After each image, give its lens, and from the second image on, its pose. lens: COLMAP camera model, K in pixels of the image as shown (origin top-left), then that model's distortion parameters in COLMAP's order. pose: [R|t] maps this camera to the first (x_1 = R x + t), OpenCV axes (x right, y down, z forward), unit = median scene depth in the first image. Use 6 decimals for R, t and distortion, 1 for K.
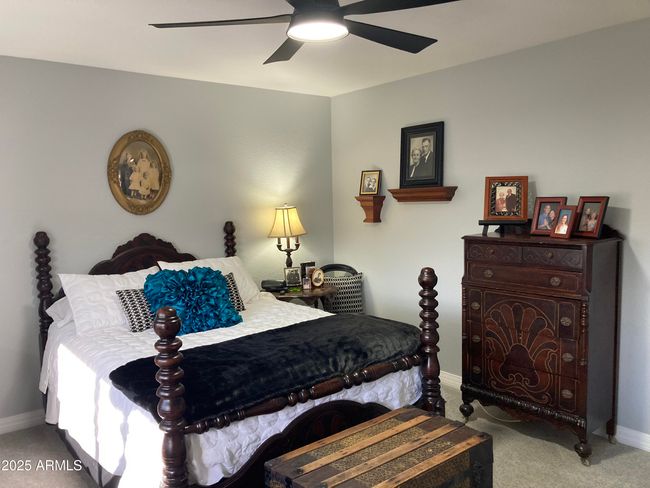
lens RADIAL K [[527.8, 0, 324.8], [0, 527.8, 239.4], [0, 0, 1]] dist [0.033839, -0.034479]
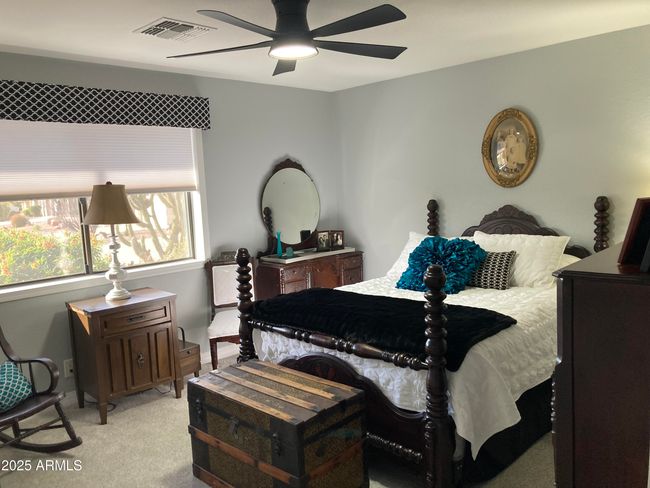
lens RADIAL K [[527.8, 0, 324.8], [0, 527.8, 239.4], [0, 0, 1]] dist [0.033839, -0.034479]
pose [[0.121164, 0.121520, -0.985166, 0.699194], [-0.031531, 0.992448, 0.118541, -0.058646], [0.992132, 0.016701, 0.124080, 0.501467]]
